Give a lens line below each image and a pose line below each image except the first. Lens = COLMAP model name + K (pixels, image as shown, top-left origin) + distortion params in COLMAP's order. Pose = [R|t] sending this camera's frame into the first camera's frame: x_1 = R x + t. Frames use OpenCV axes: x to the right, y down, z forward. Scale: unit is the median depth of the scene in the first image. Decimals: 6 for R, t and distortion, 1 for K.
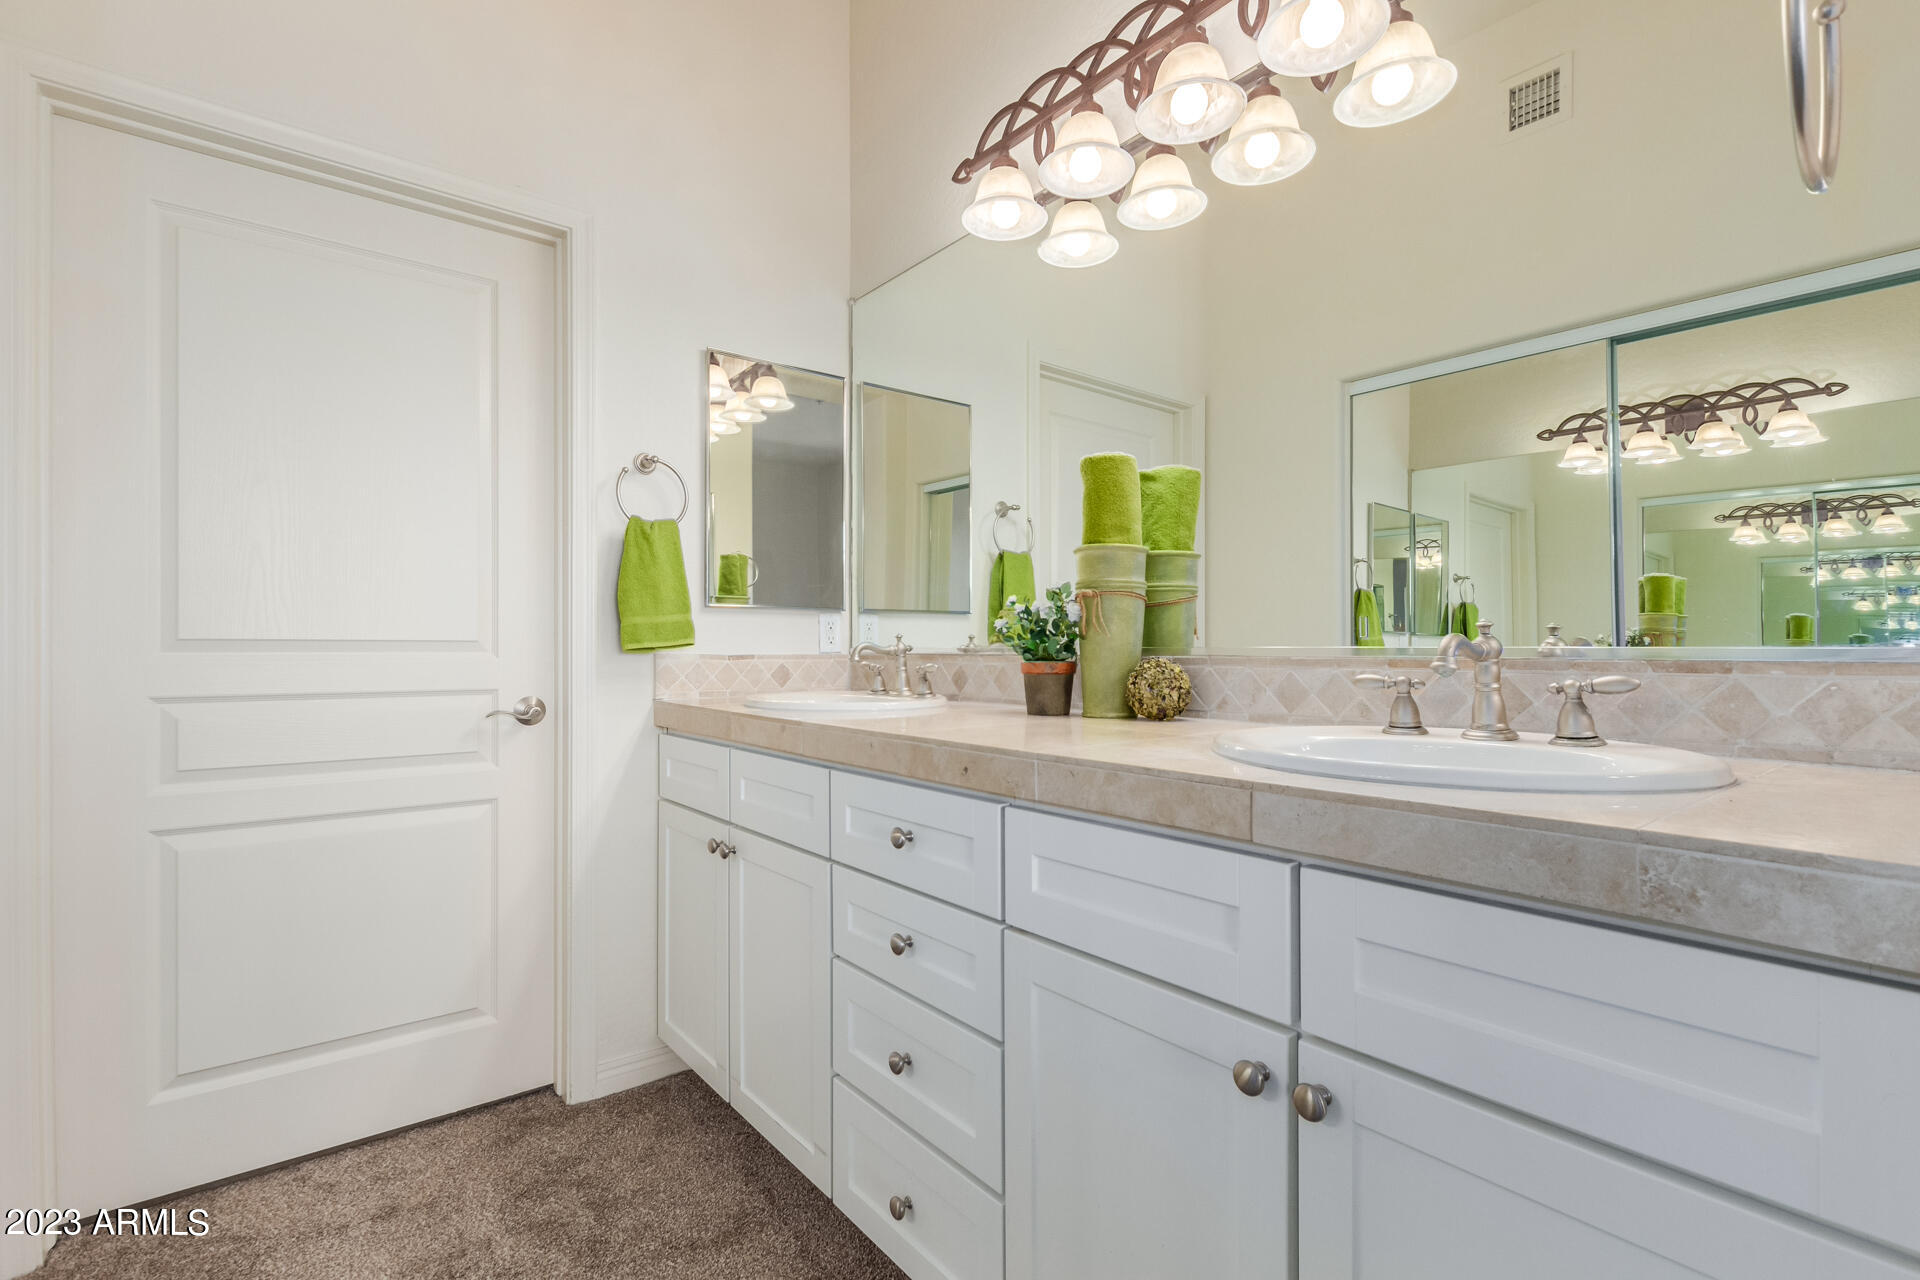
lens RADIAL K [[881.0, 0, 960.0], [0, 881.0, 640.0], [0, 0, 1]] dist [0.003311, 0.000329]
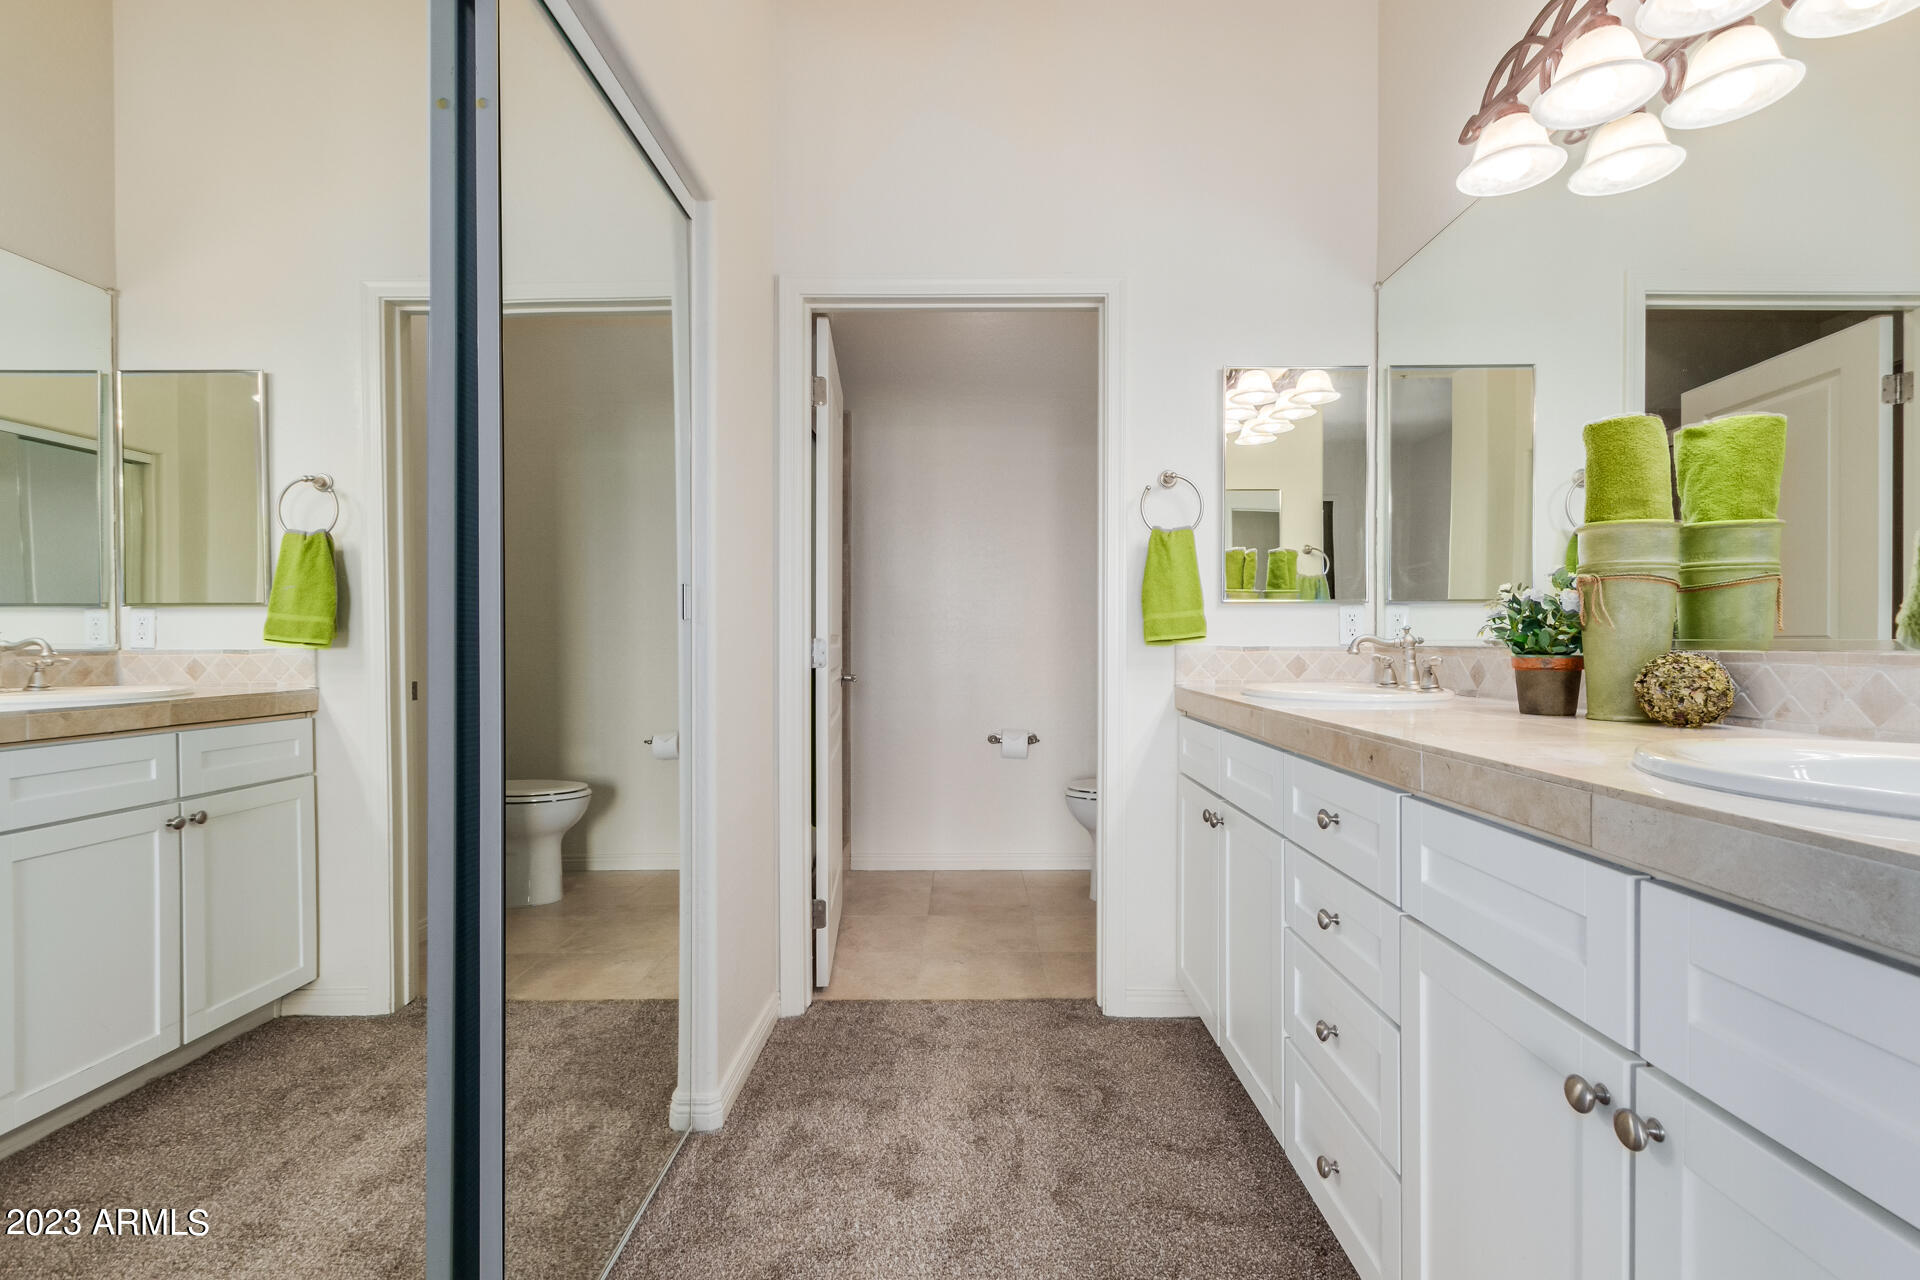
lens RADIAL K [[889.1, 0, 959.5], [0, 889.1, 632.4], [0, 0, 1]] dist [0.004873, -0.000939]
pose [[0.770063, -0.005089, -0.637947, 0.223623], [0.005587, 0.999984, -0.001233, -0.001403], [0.637943, -0.002615, 0.770079, -0.085979]]
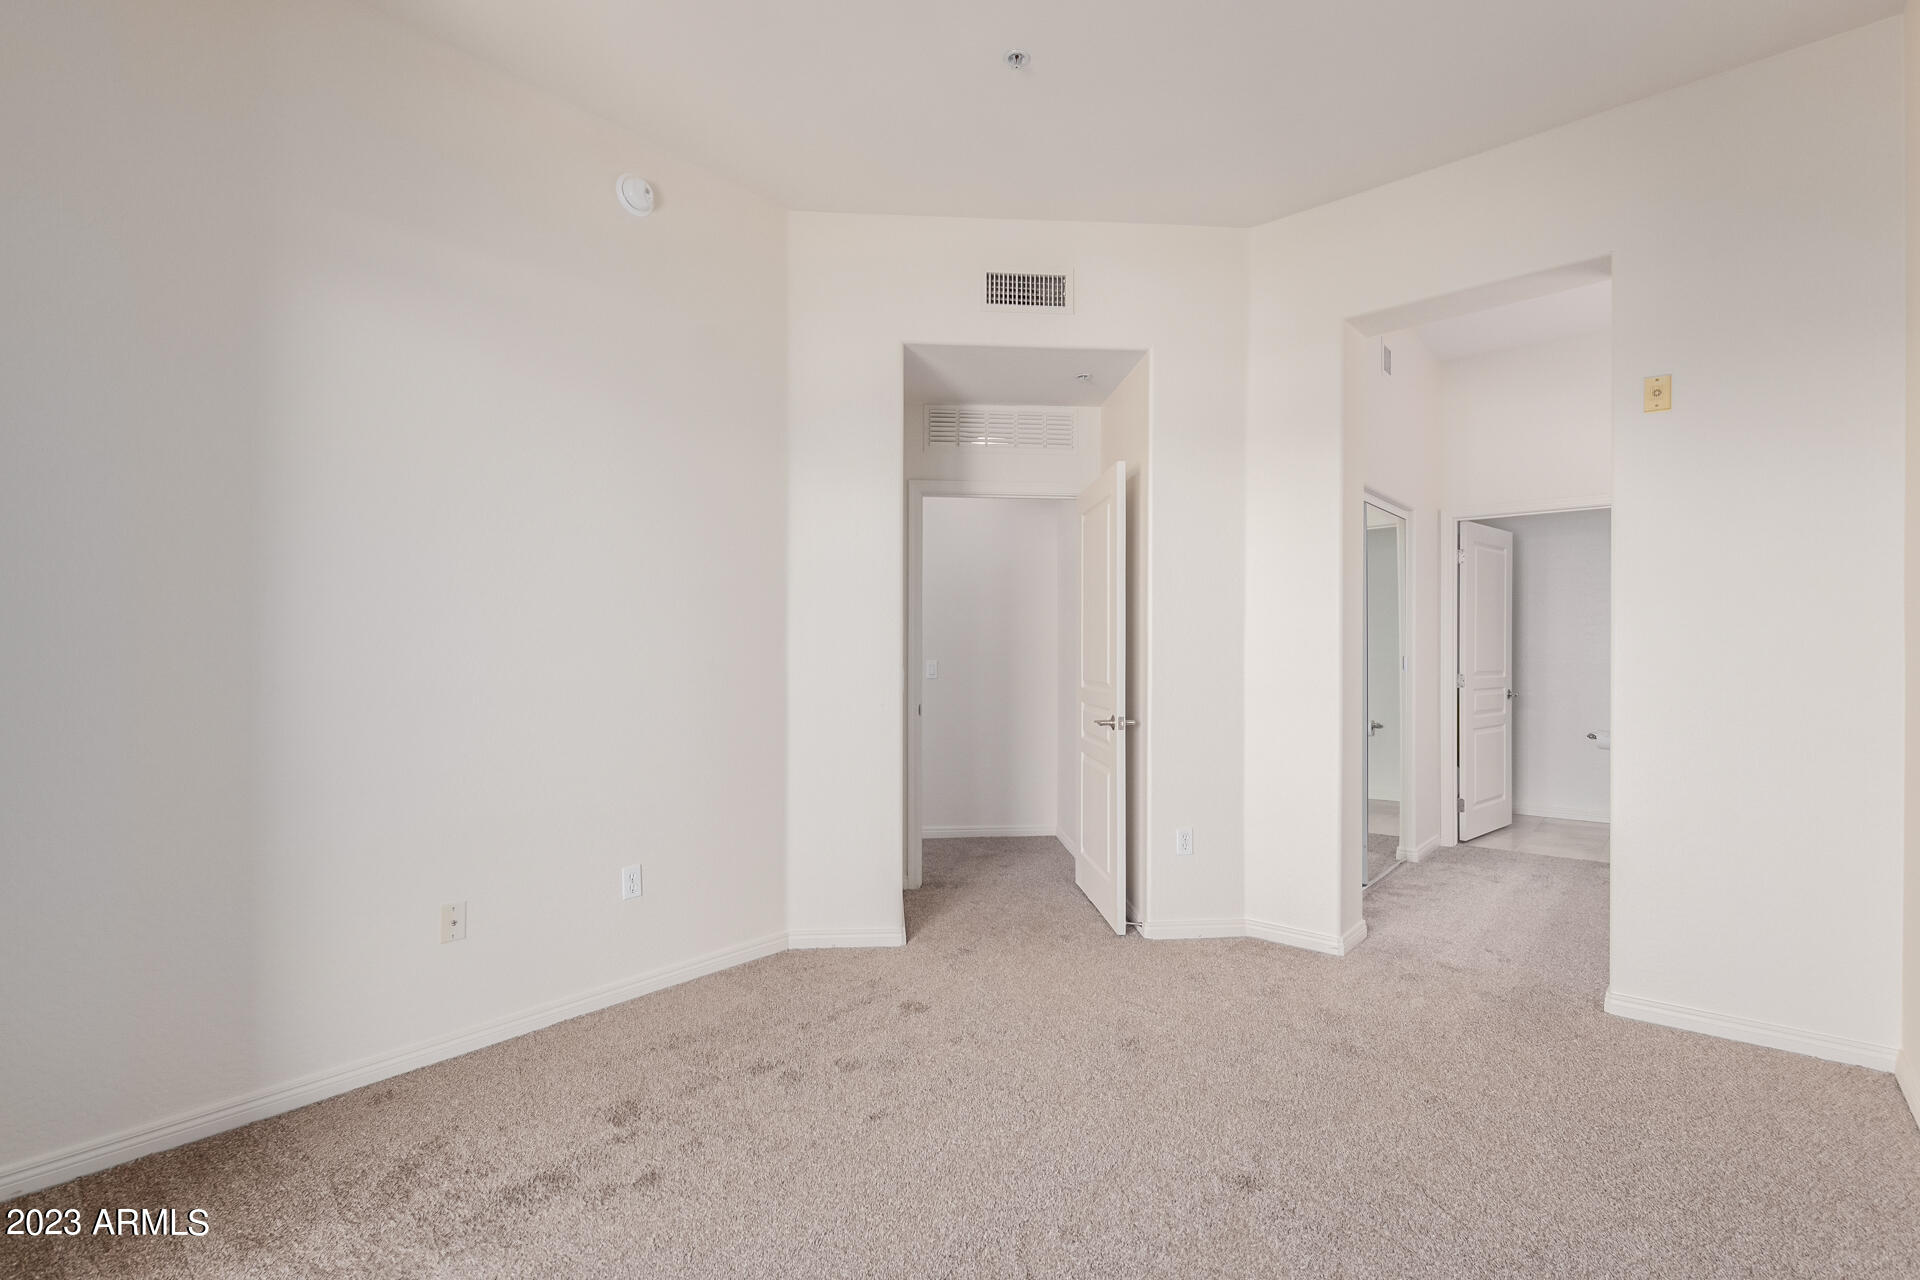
lens RADIAL K [[889.1, 0, 959.5], [0, 889.1, 632.4], [0, 0, 1]] dist [0.004873, -0.000939]
pose [[0.198797, -0.005007, -0.980028, 1.817145], [0.000865, 0.999987, -0.004934, -0.126677], [0.980040, 0.000133, 0.198799, -1.445929]]
